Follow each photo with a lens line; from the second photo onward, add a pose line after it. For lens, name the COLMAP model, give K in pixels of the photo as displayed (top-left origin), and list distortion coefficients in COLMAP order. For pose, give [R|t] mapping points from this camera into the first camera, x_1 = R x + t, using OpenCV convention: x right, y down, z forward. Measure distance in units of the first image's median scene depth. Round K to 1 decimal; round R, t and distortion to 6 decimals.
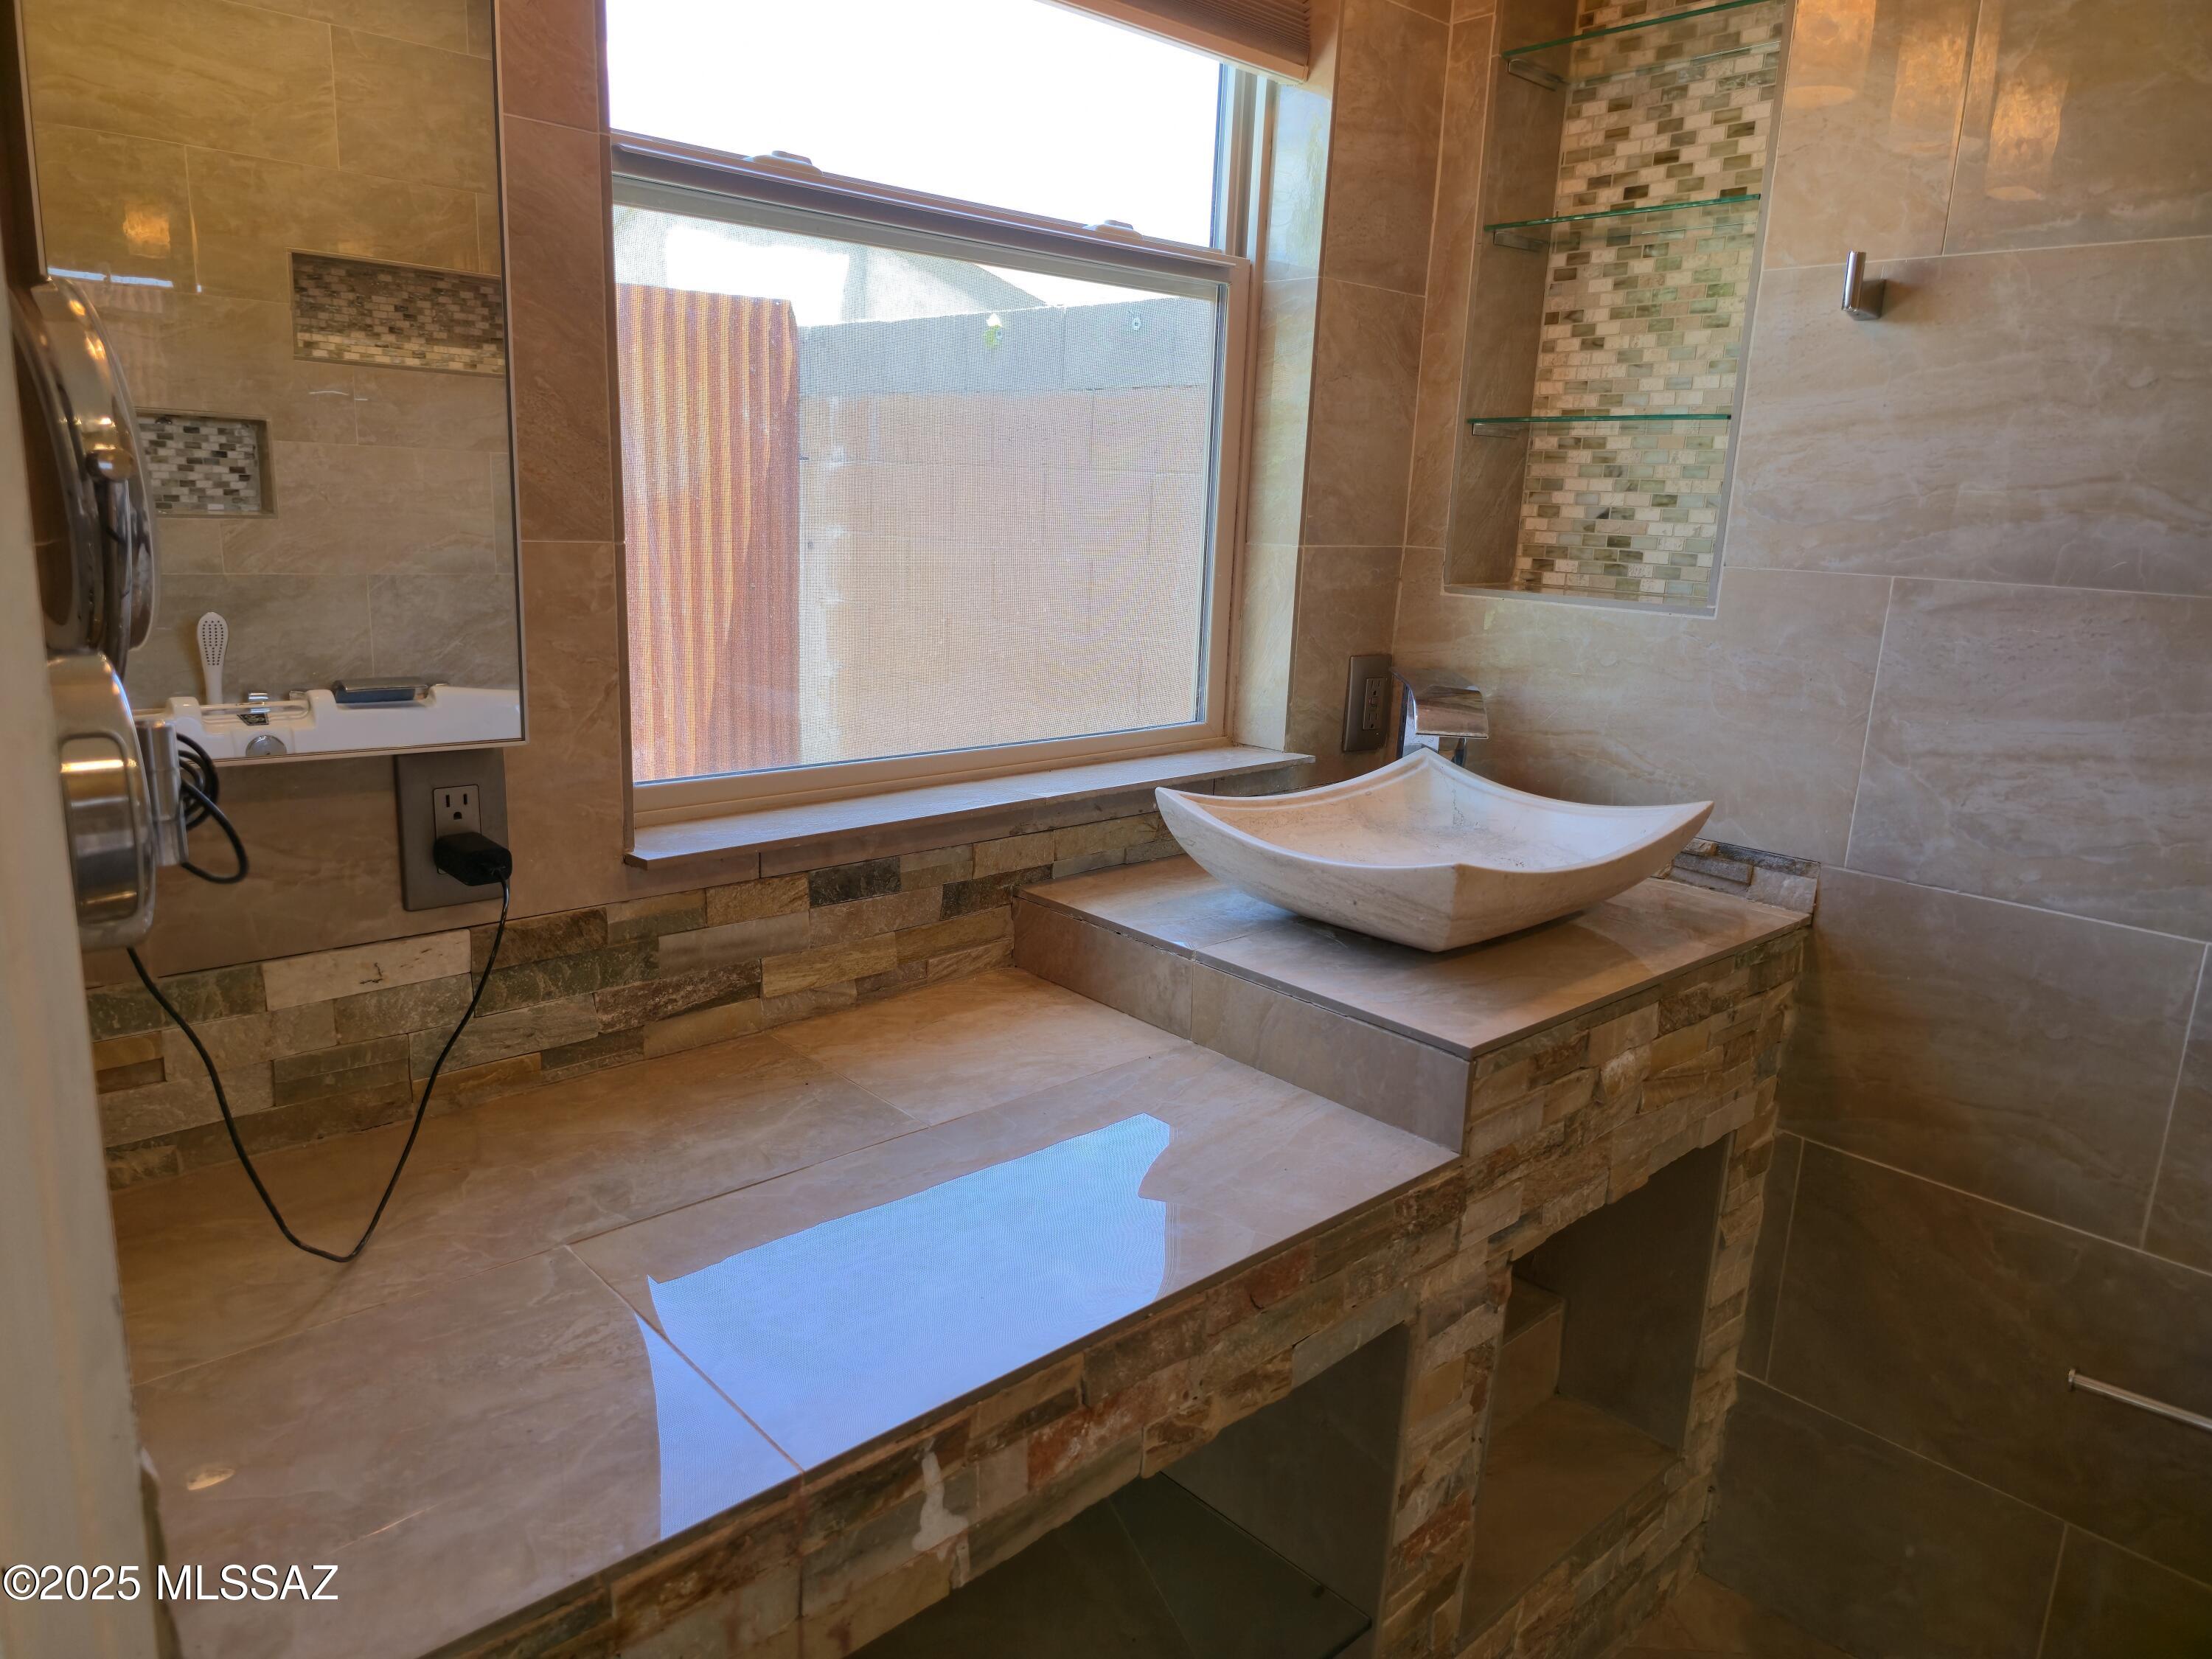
lens RADIAL K [[1460.6, 0, 1120.6], [0, 1460.6, 815.9], [0, 0, 1]] dist [0.074509, -0.079647]
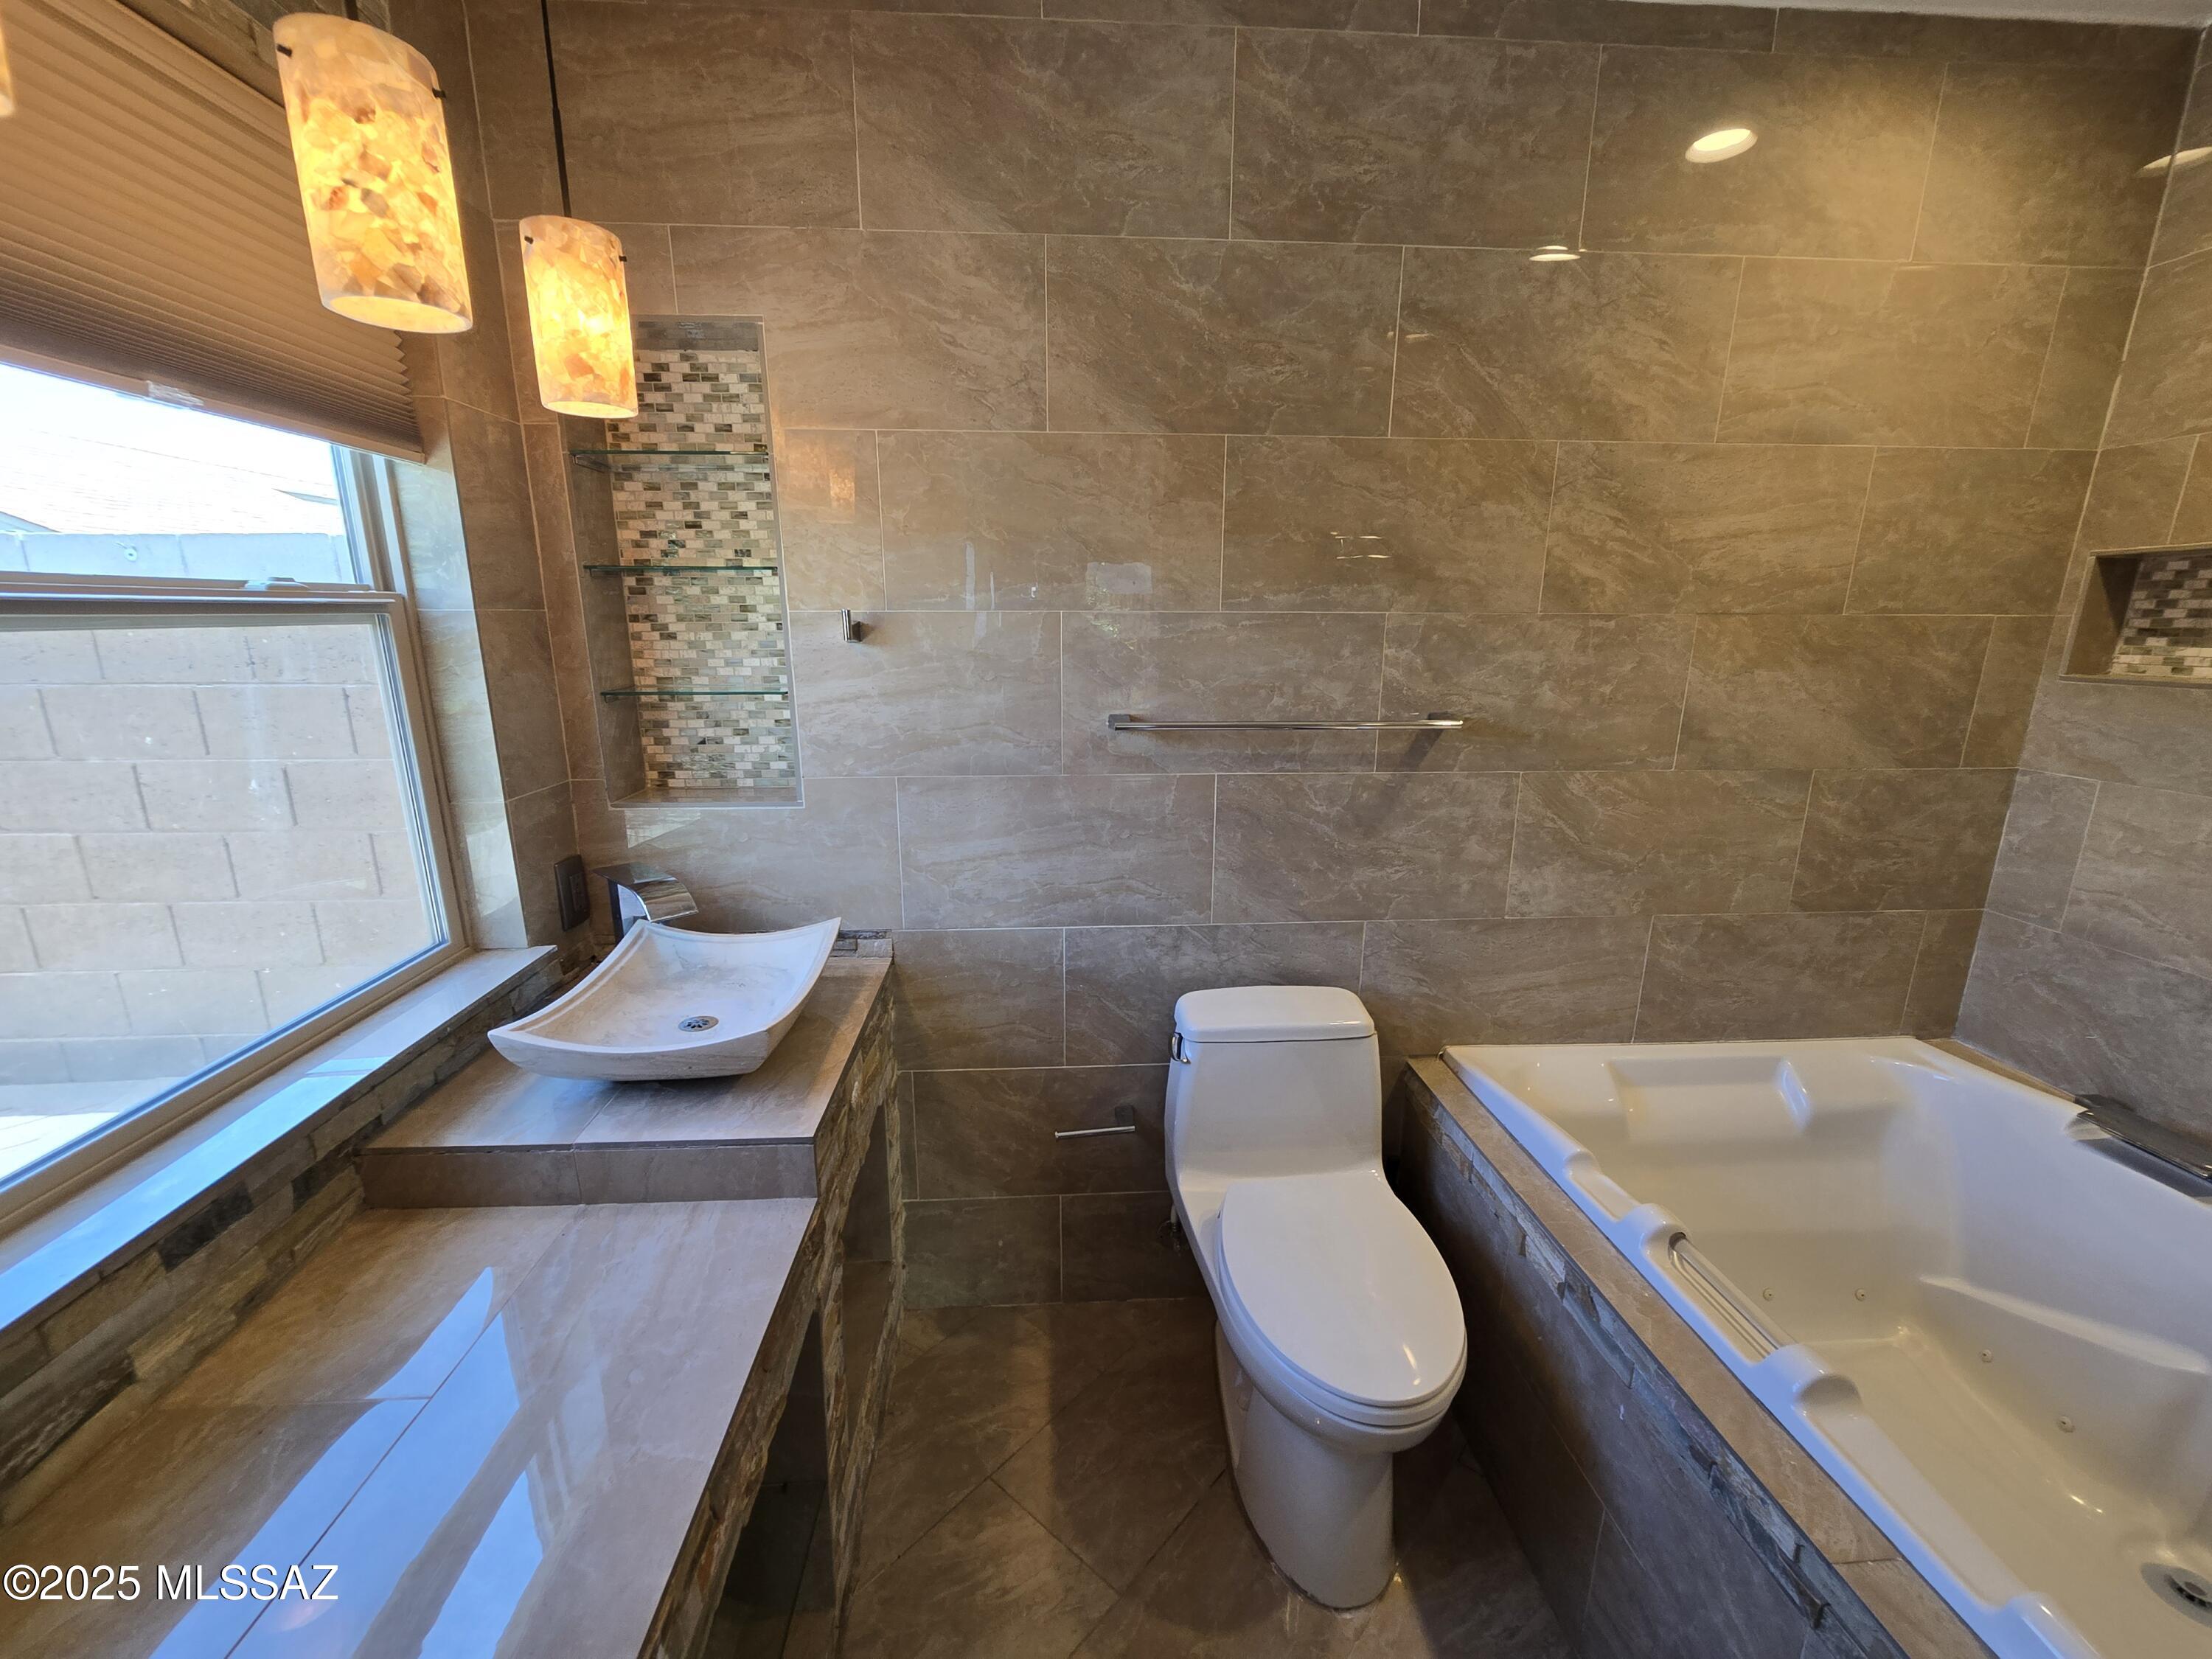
lens RADIAL K [[904.8, 0, 1101.4], [0, 904.8, 839.9], [0, 0, 1]] dist [-0.013146, 0.004768]
pose [[0.637879, -0.222914, 0.737170, -0.152452], [0.193818, 0.972851, 0.126469, -0.154723], [-0.745349, 0.062205, 0.663766, 0.043218]]
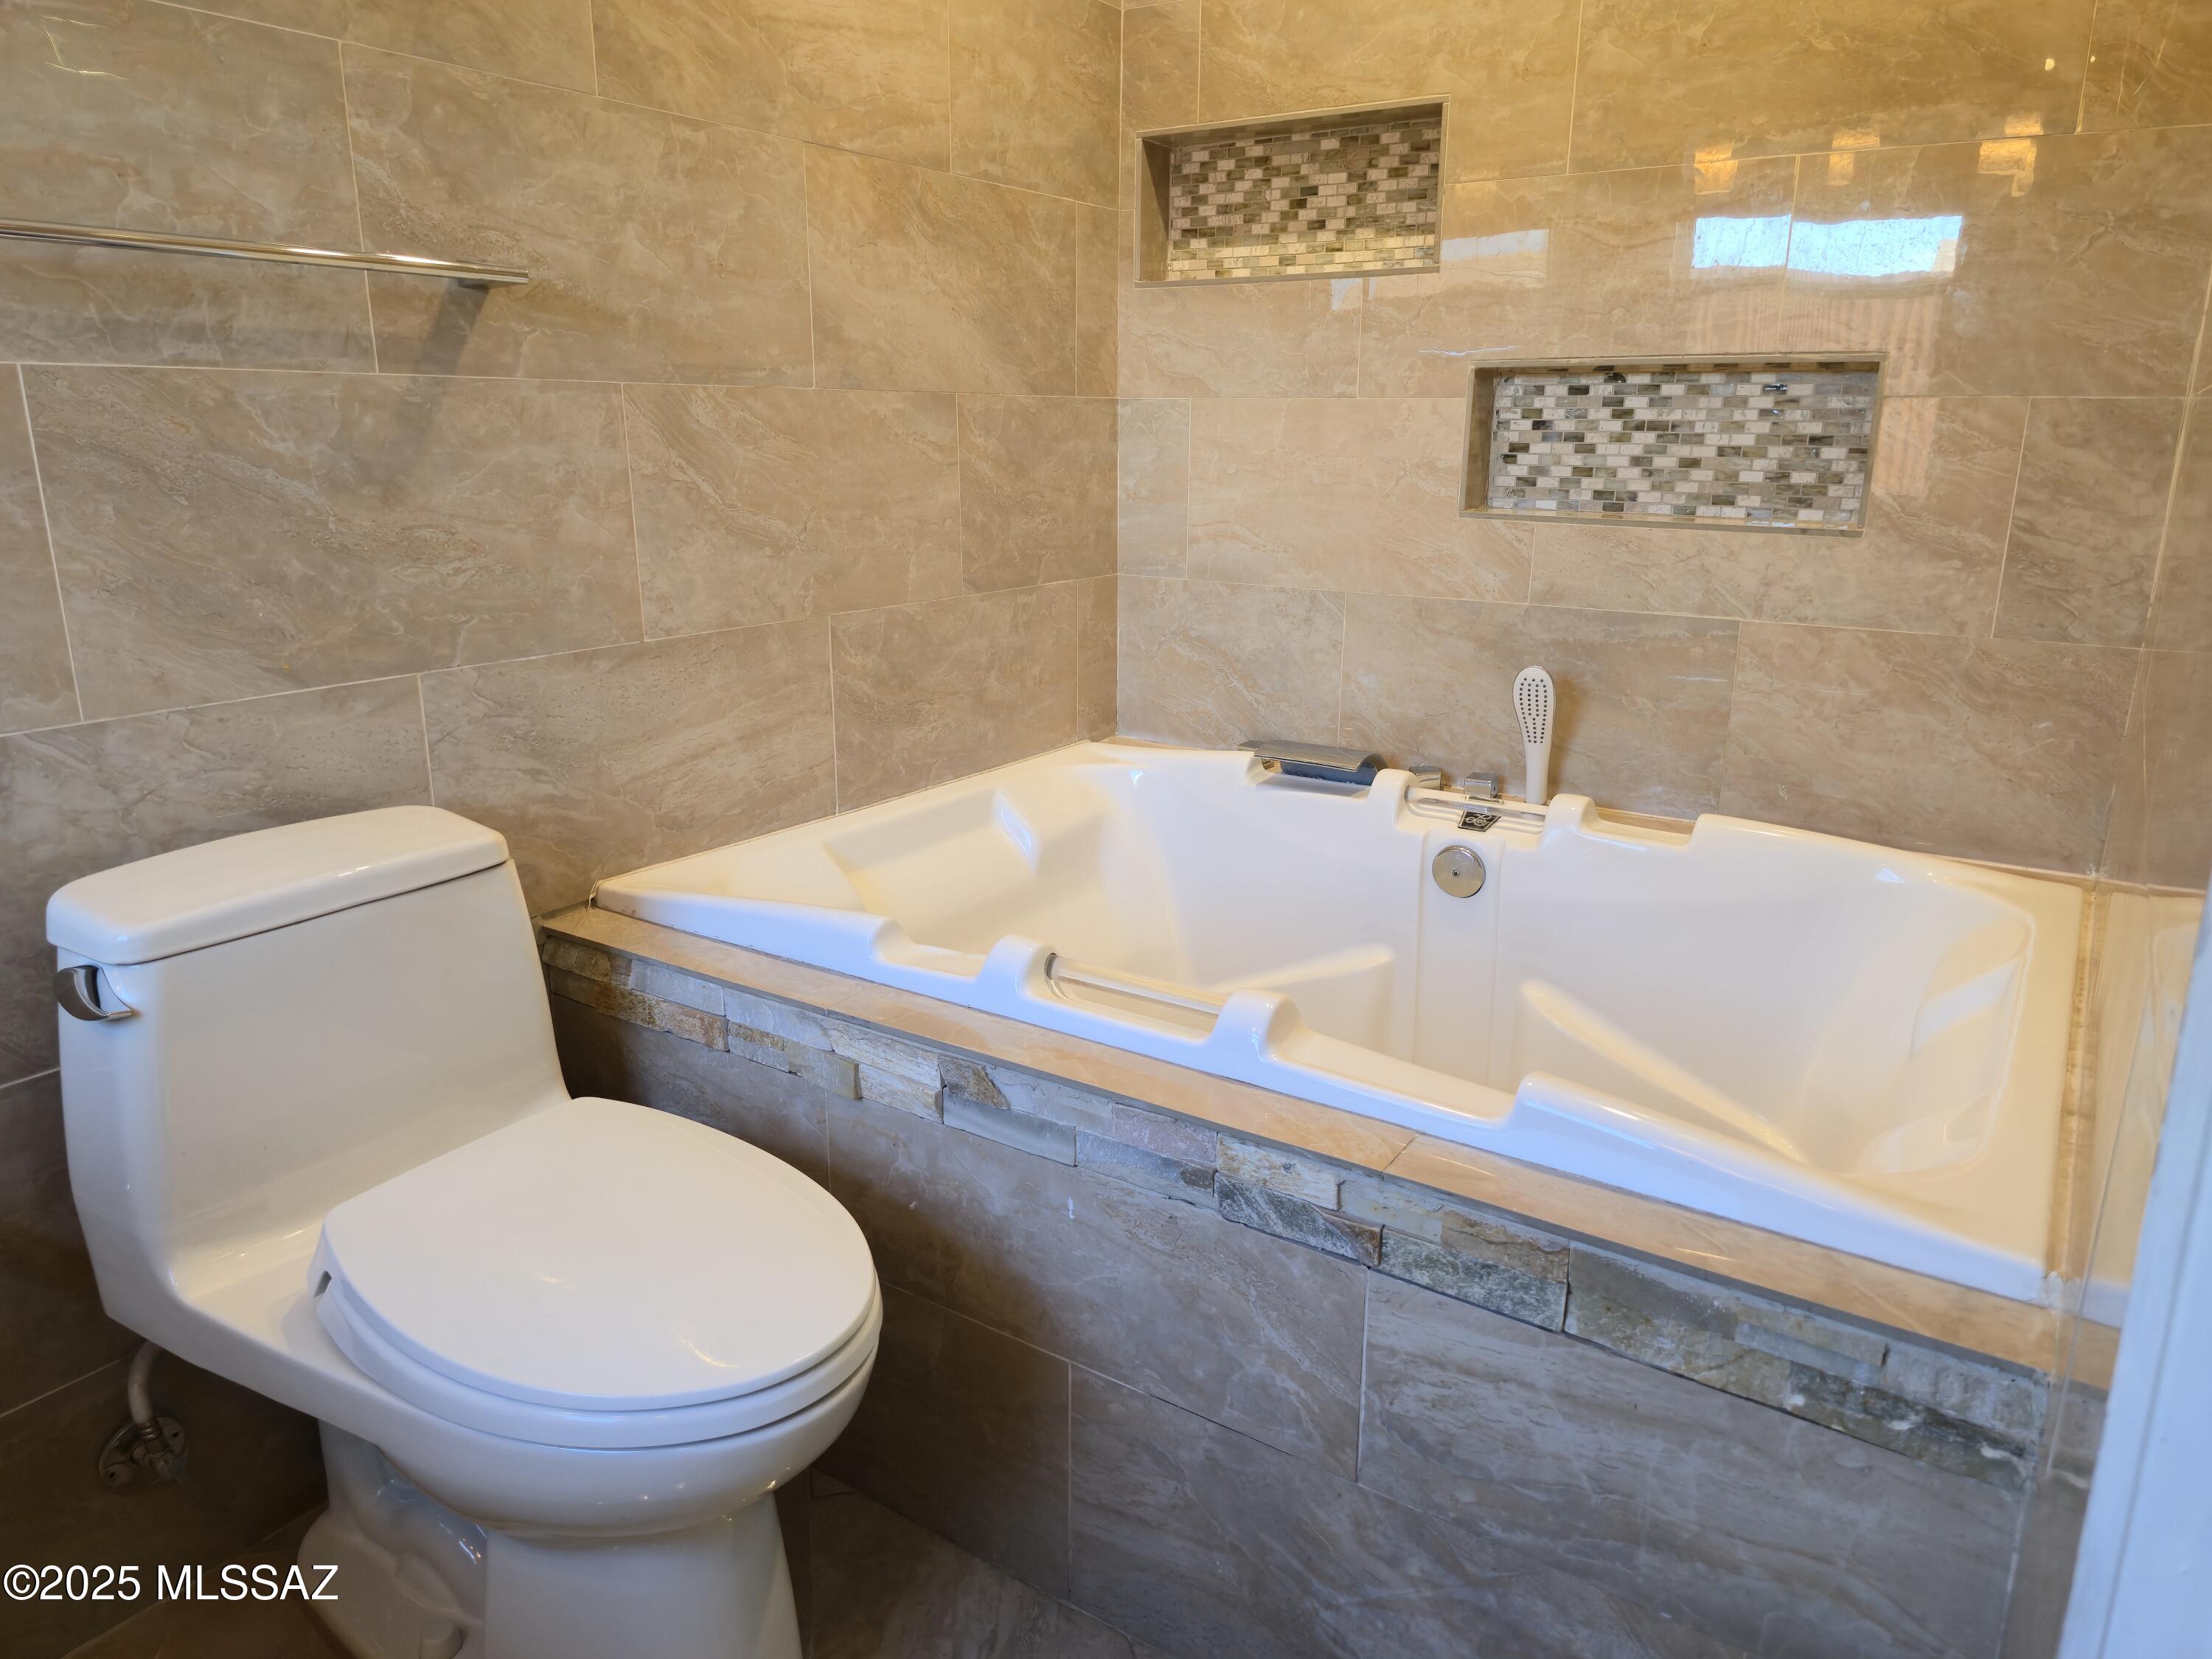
lens RADIAL K [[1464.1, 0, 1106.9], [0, 1464.1, 799.5], [0, 0, 1]] dist [0.057022, -0.052089]
pose [[-0.227516, -0.284851, 0.931180, -0.152732], [0.201791, 0.921710, 0.331257, -0.007452], [-0.952637, 0.263270, -0.152224, 0.286379]]
